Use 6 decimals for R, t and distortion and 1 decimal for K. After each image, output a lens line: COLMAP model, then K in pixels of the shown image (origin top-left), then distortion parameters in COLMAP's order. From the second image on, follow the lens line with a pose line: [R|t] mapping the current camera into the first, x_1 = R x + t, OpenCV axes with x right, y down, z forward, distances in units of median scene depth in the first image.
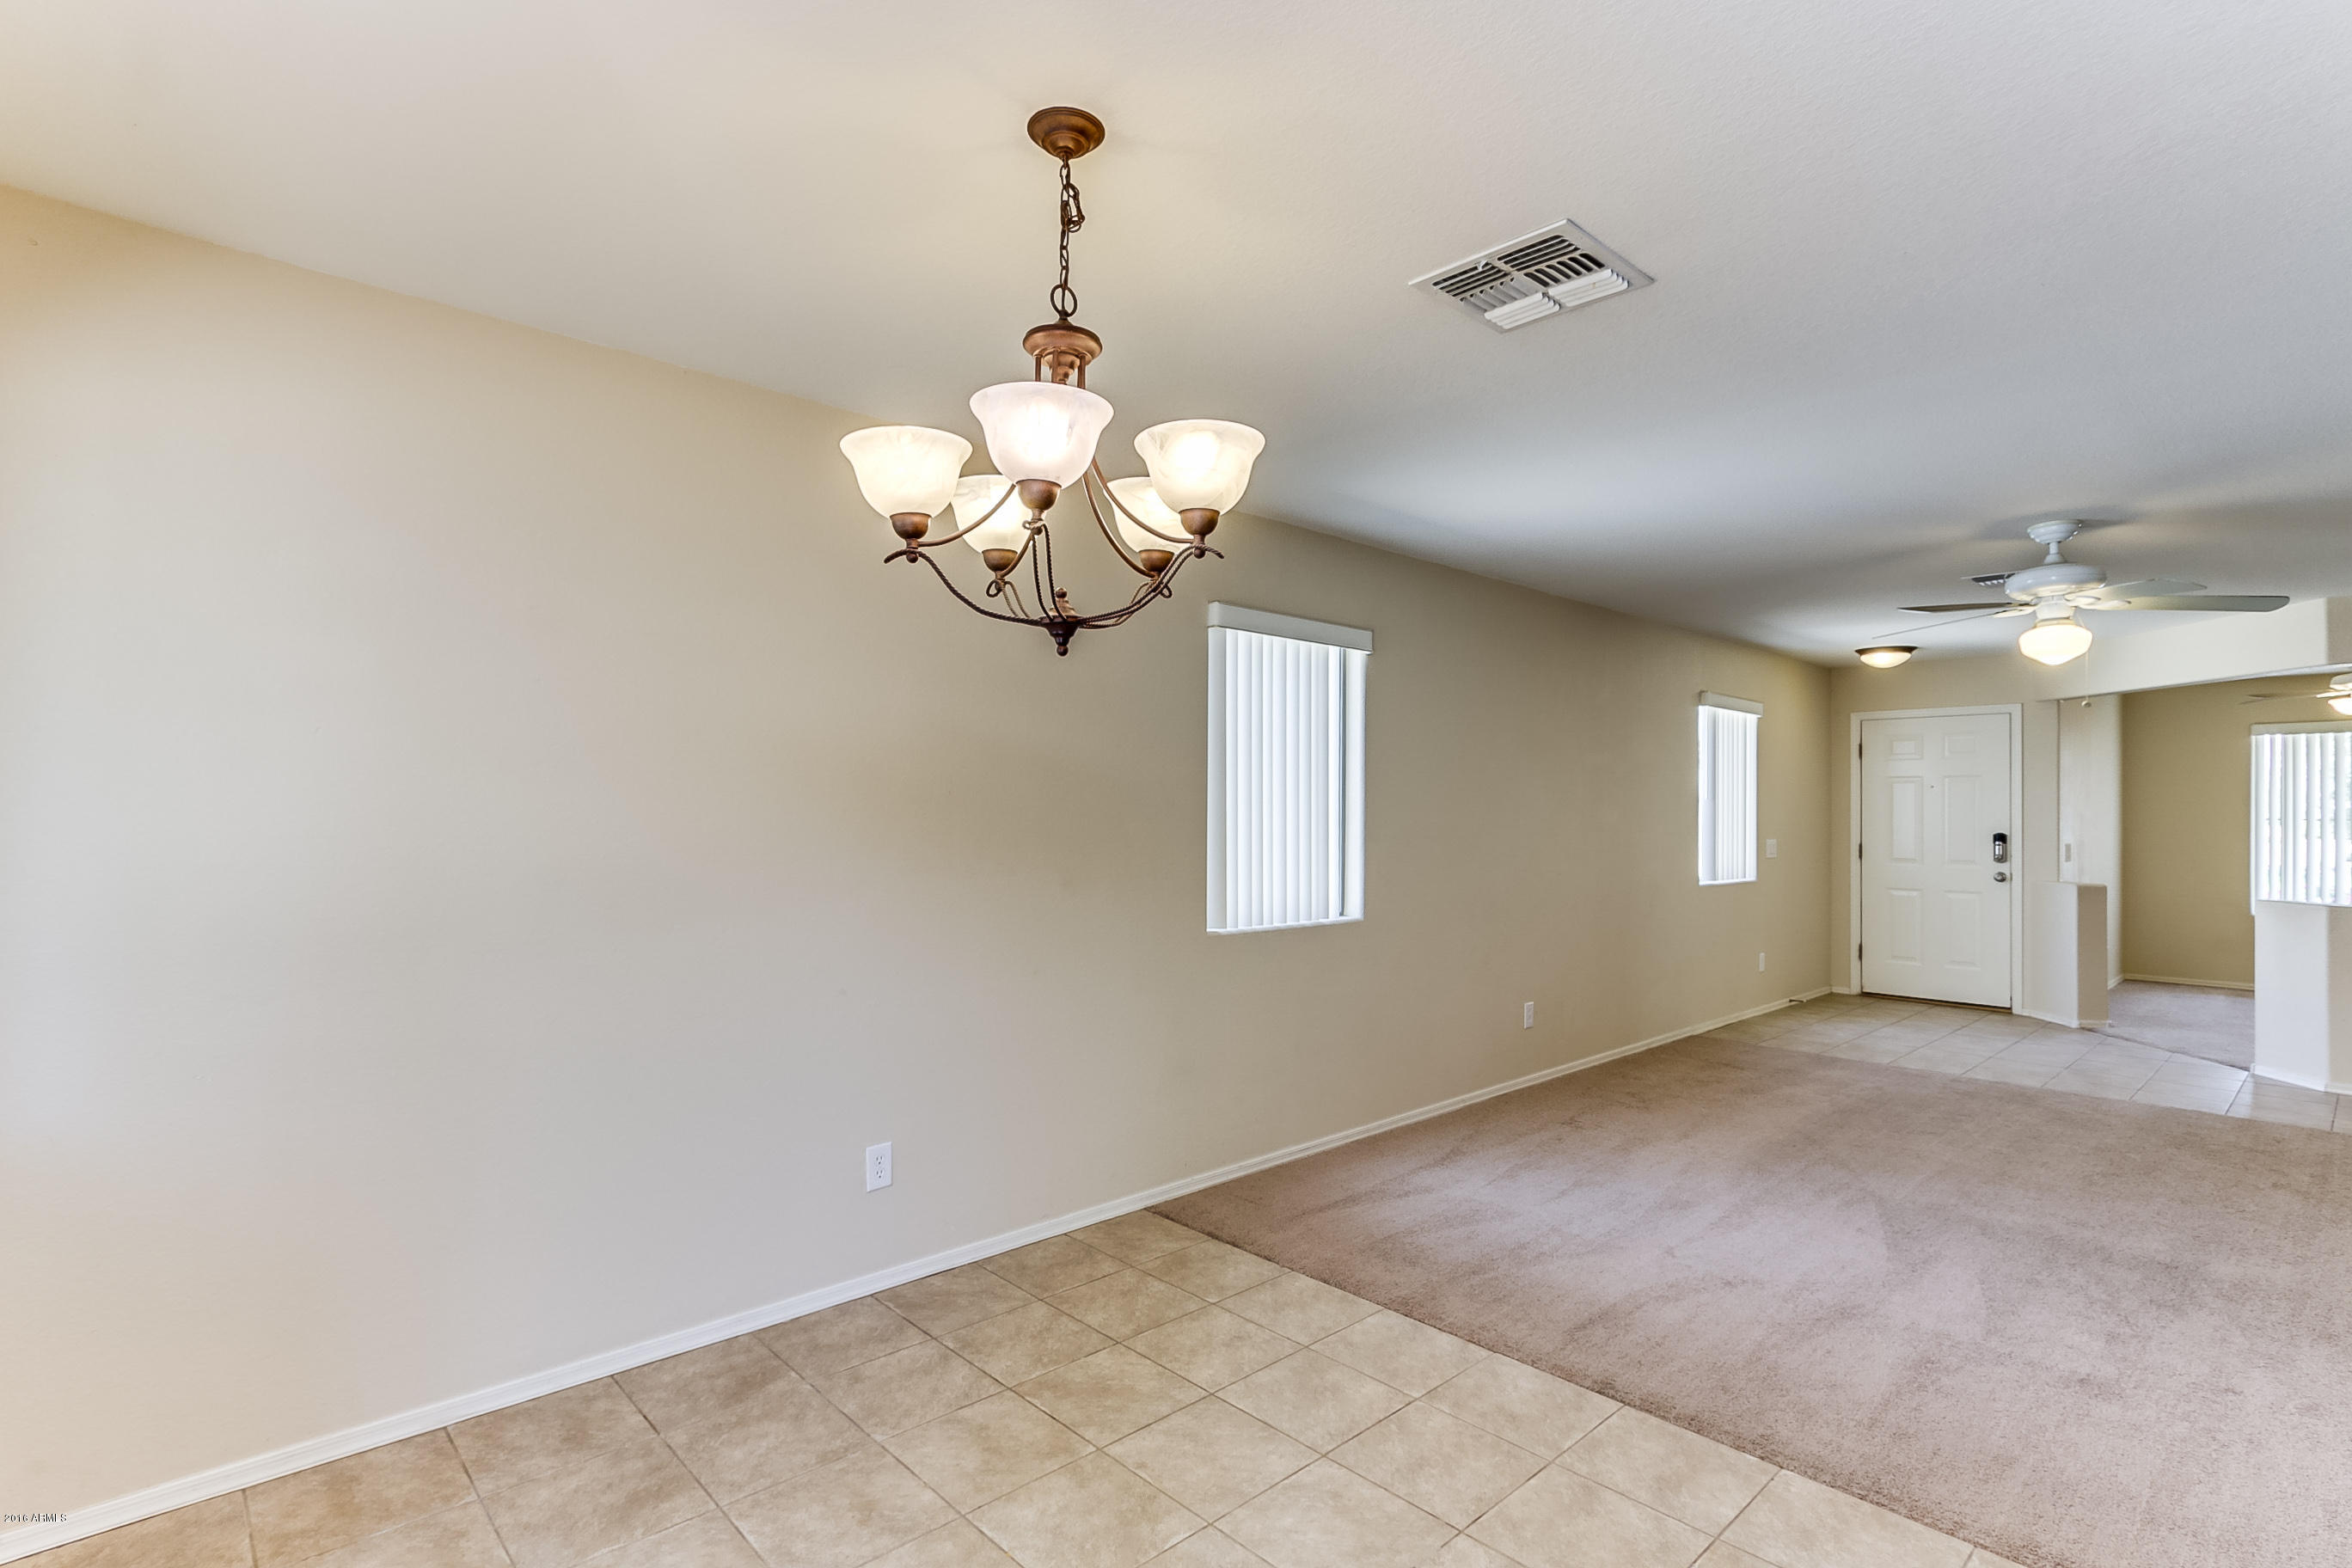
lens RADIAL K [[1130.8, 0, 1183.6], [0, 1130.8, 802.0], [0, 0, 1]] dist [0.000264, 0.002707]
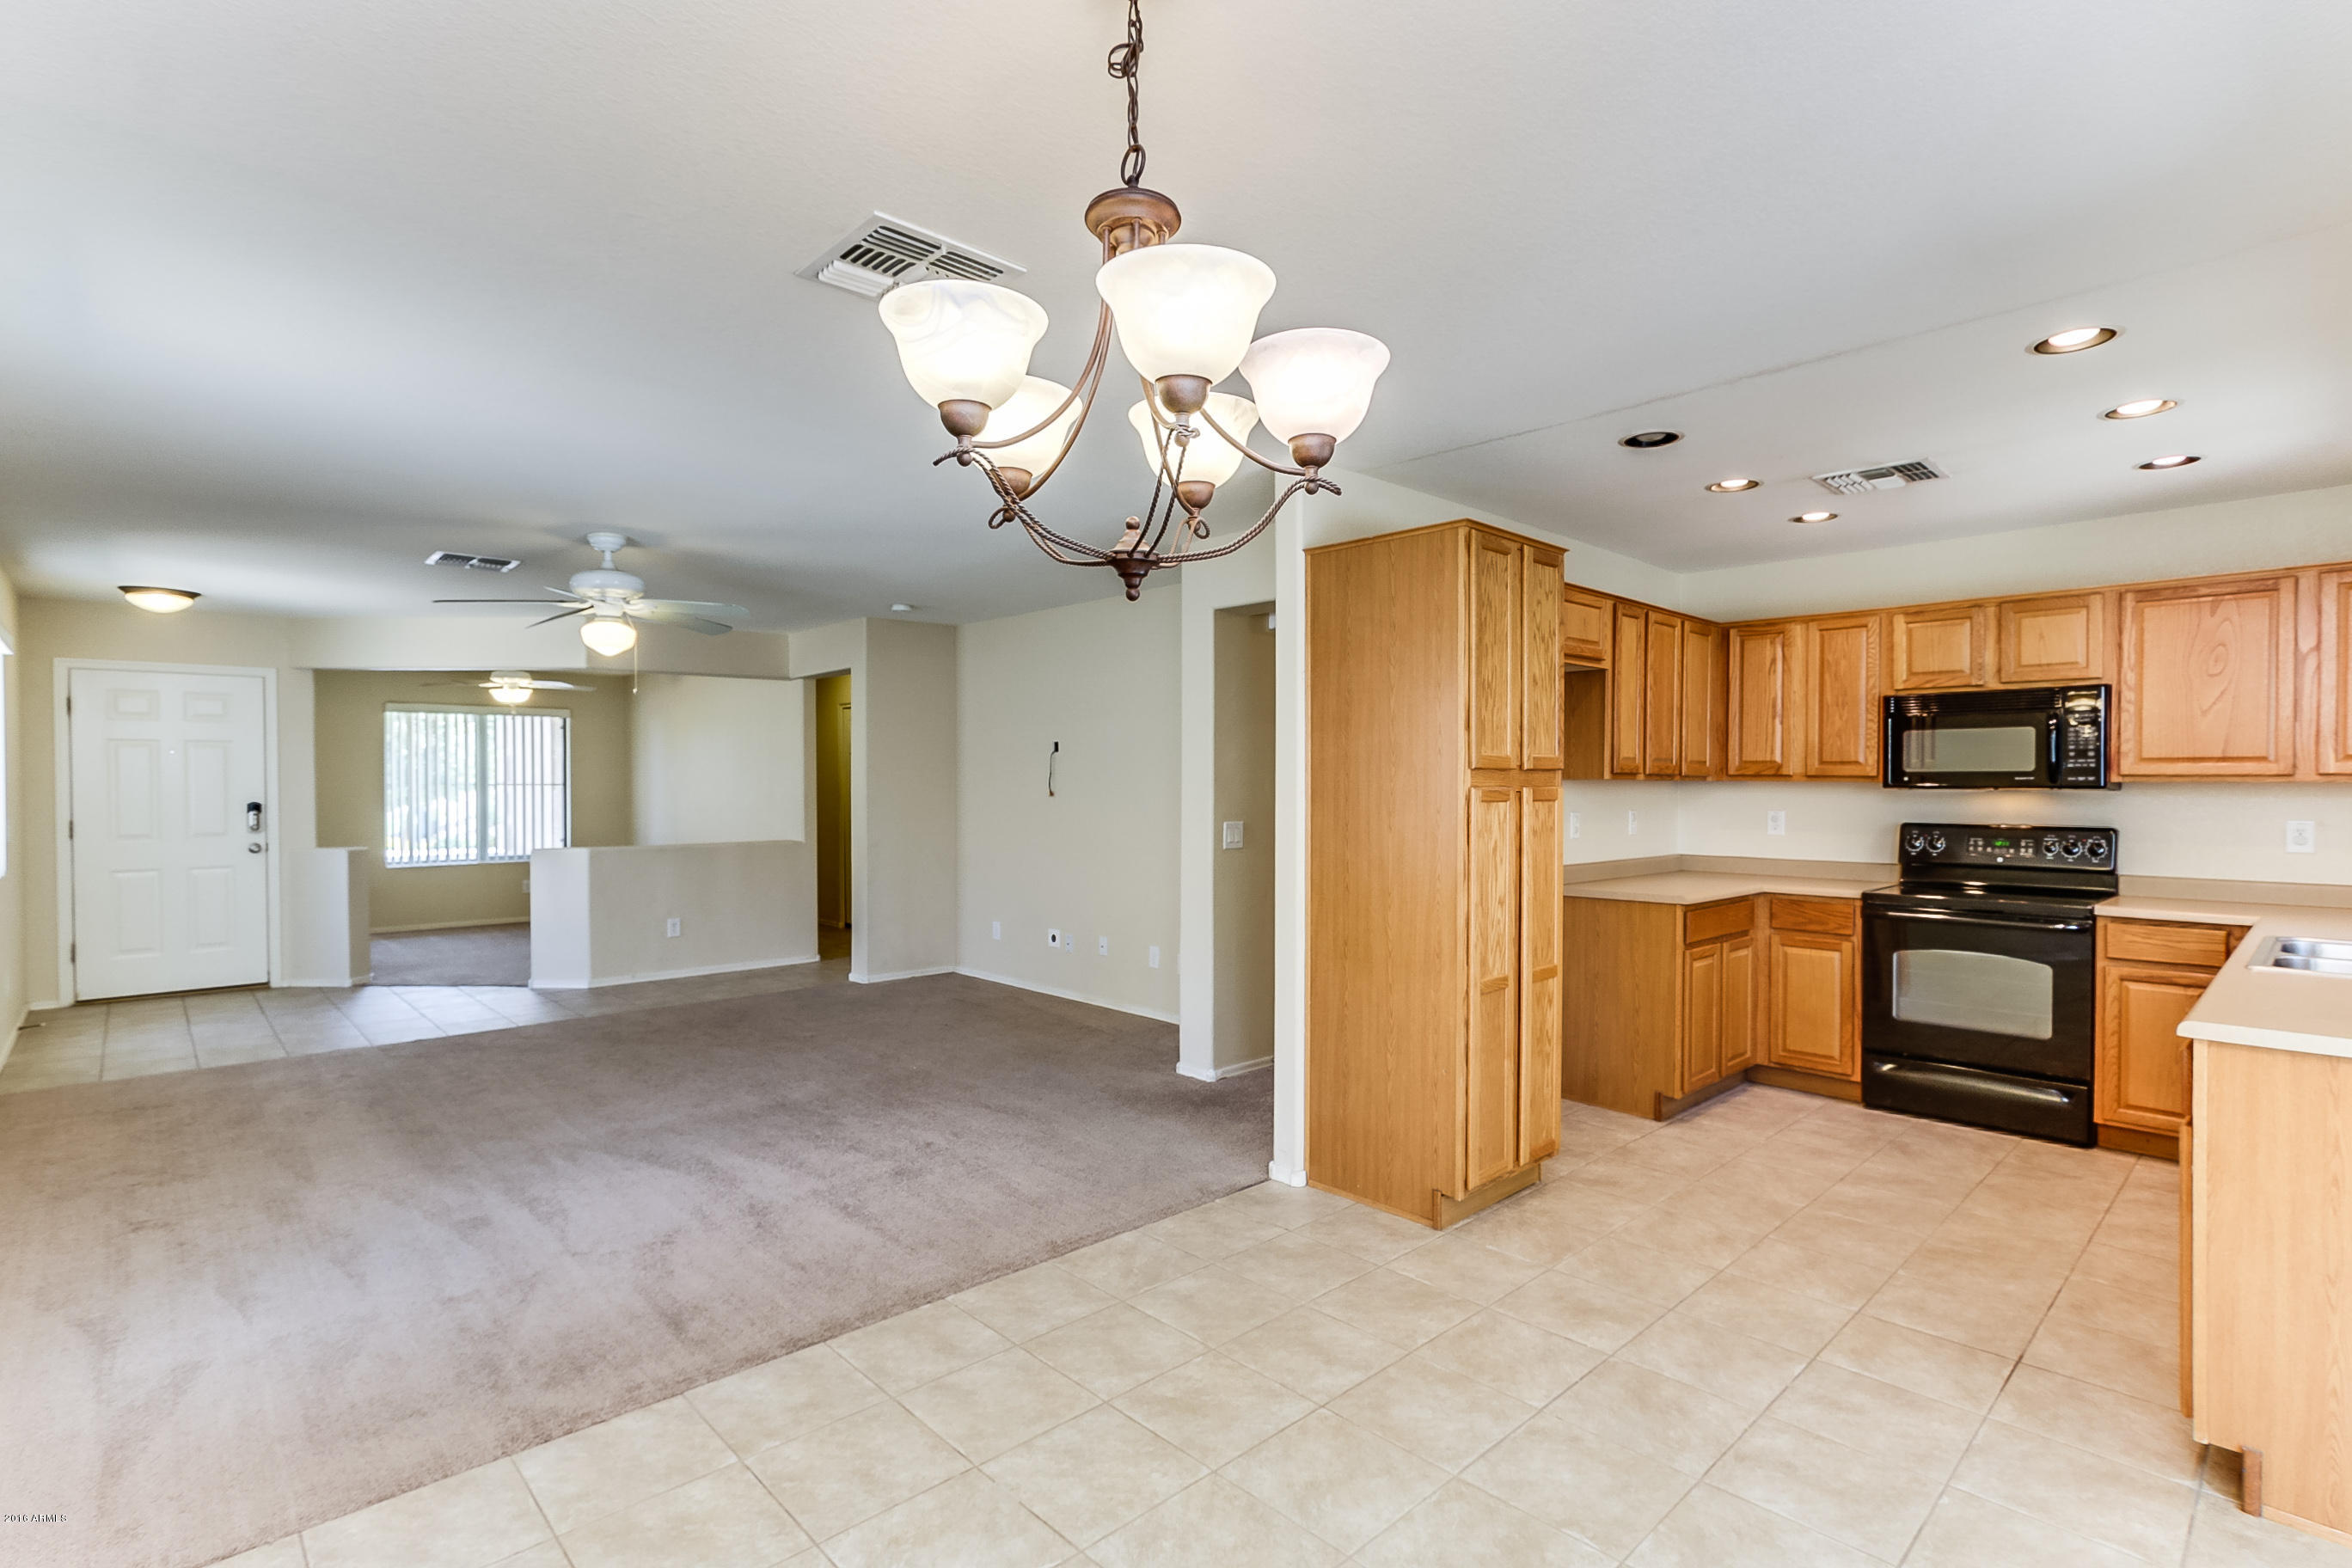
lens RADIAL K [[1106.8, 0, 1174.7], [0, 1106.8, 806.2], [0, 0, 1]] dist [-0.000229, -0.000425]
pose [[0.001533, -0.030185, 0.999543, -0.387473], [-0.005115, 0.999531, 0.030192, -0.002308], [-0.999986, -0.005159, 0.001378, 0.410528]]
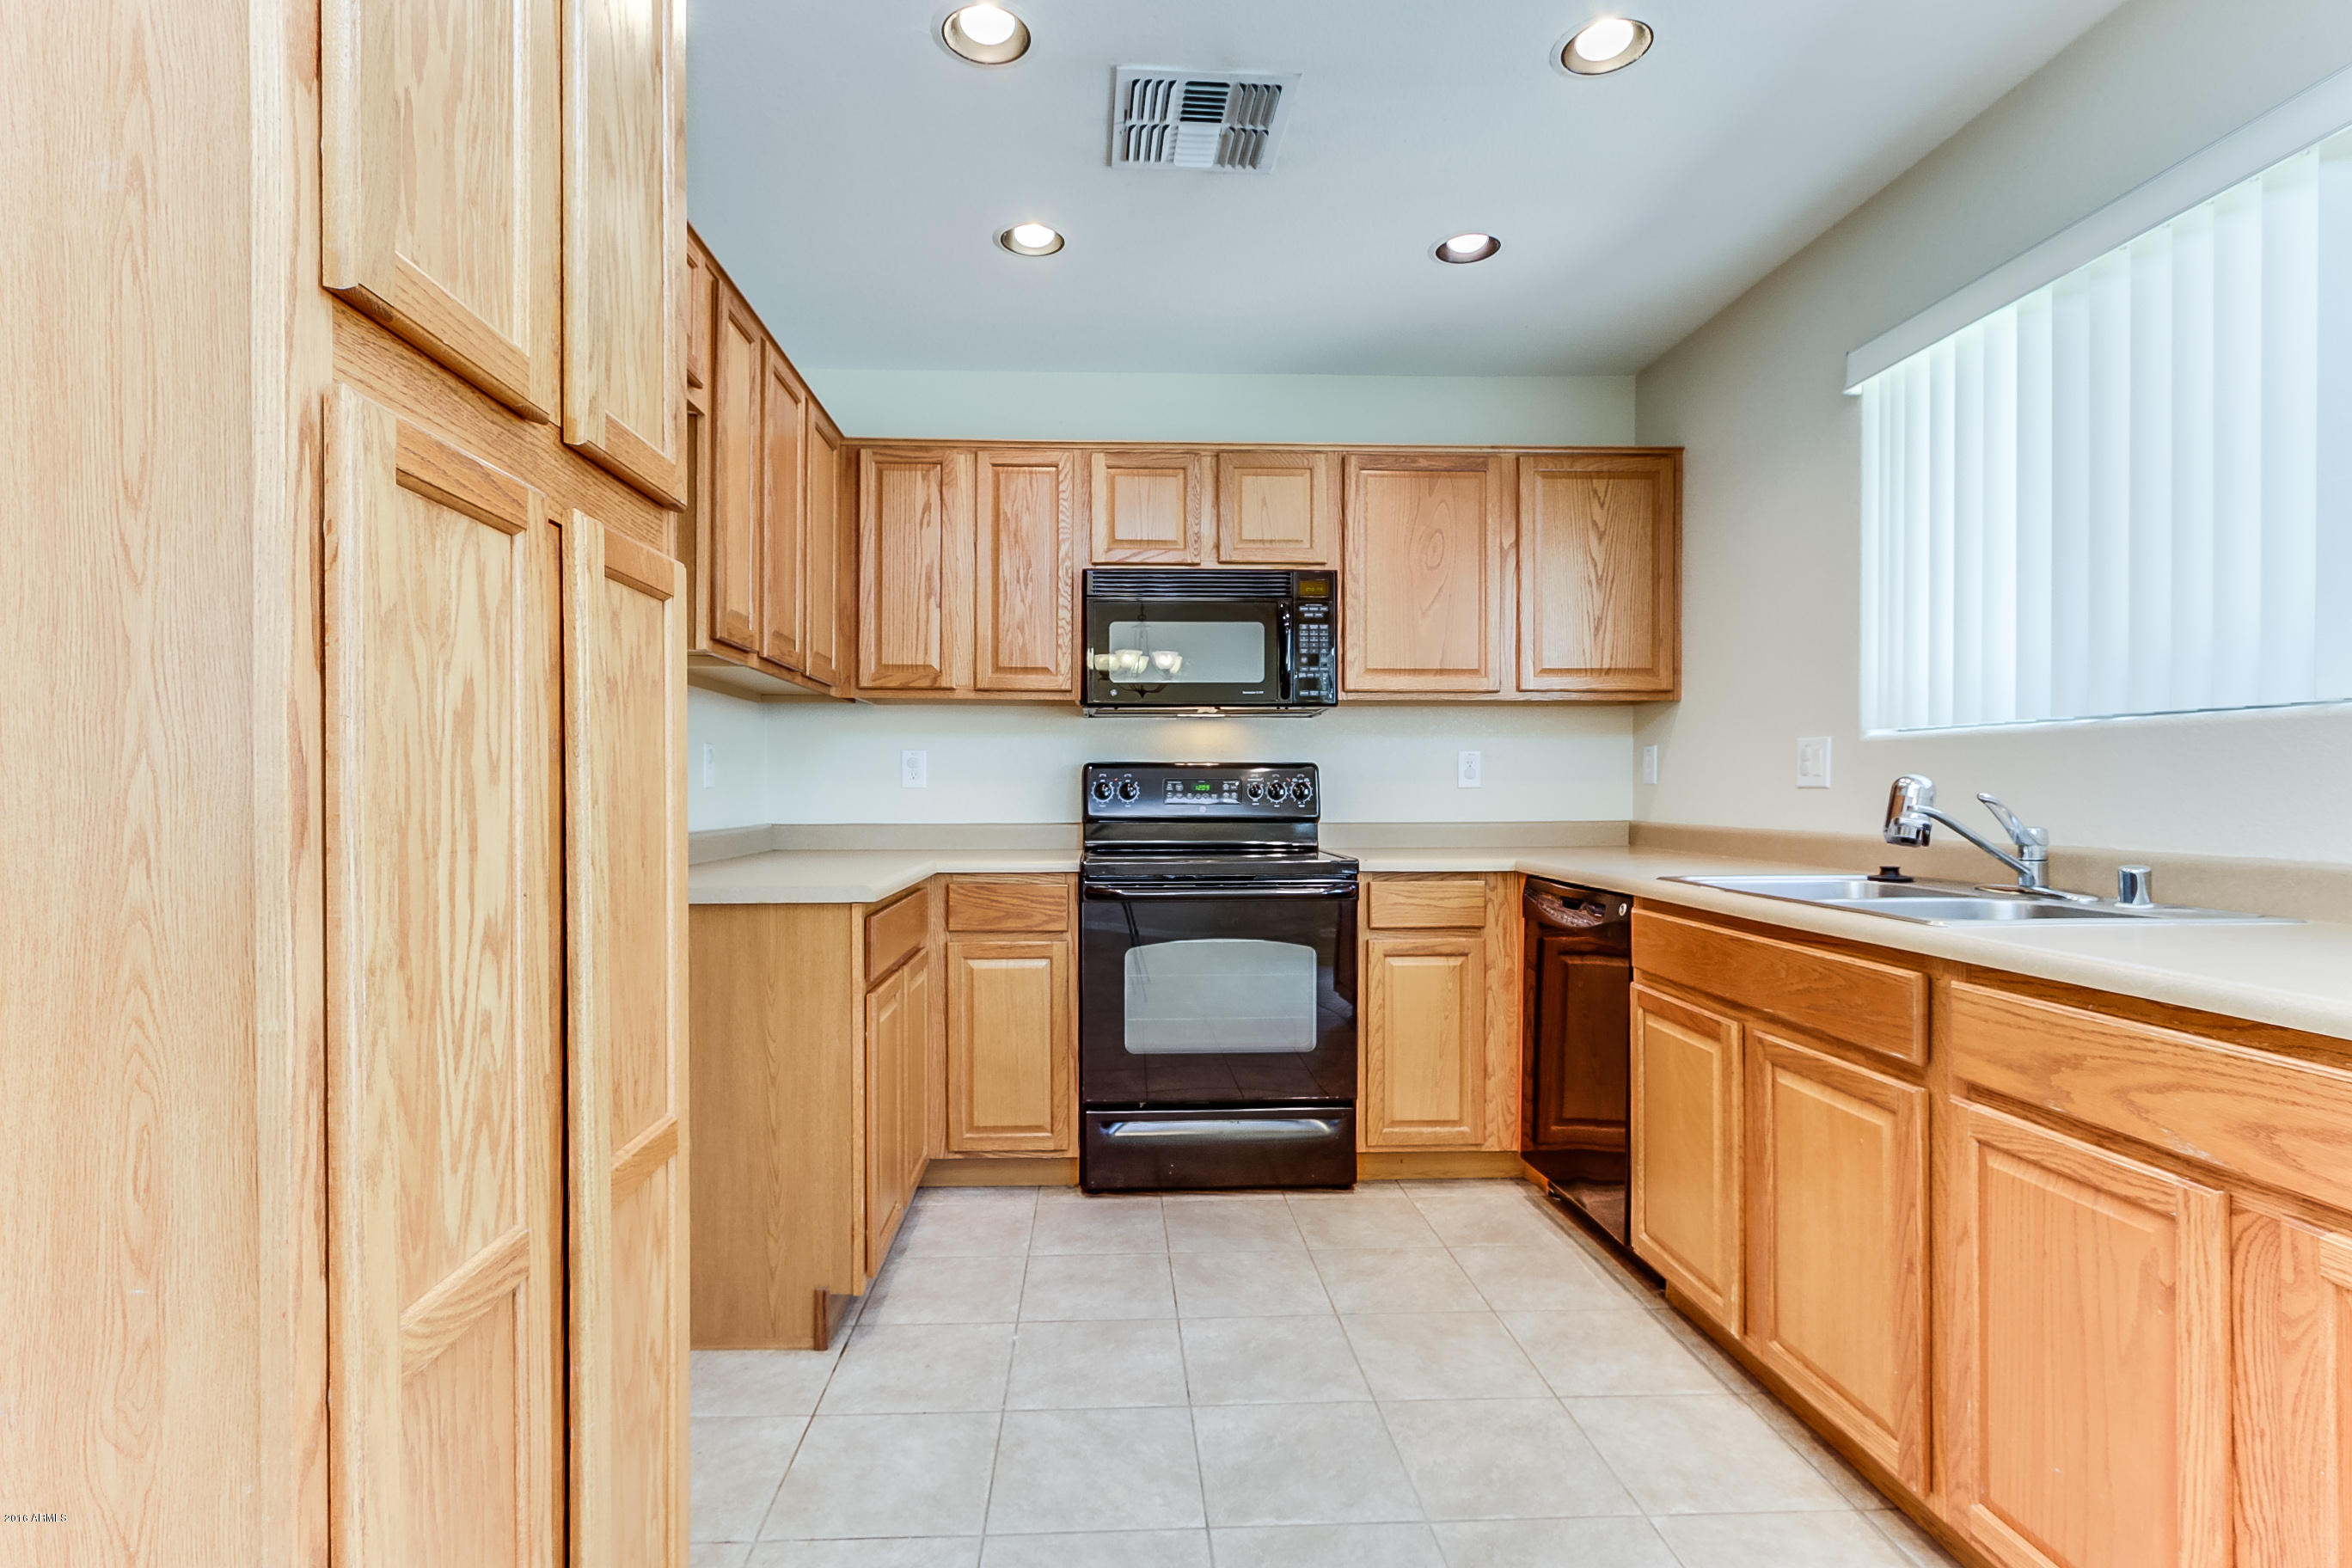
lens RADIAL K [[1130.8, 0, 1150.6], [0, 1130.8, 792.6], [0, 0, 1]] dist [0.000264, 0.002707]
pose [[-0.757563, -0.011453, 0.652662, 0.199966], [-0.008660, 0.999934, 0.007495, 0.062158], [-0.652705, 0.000026, -0.757613, 0.248921]]
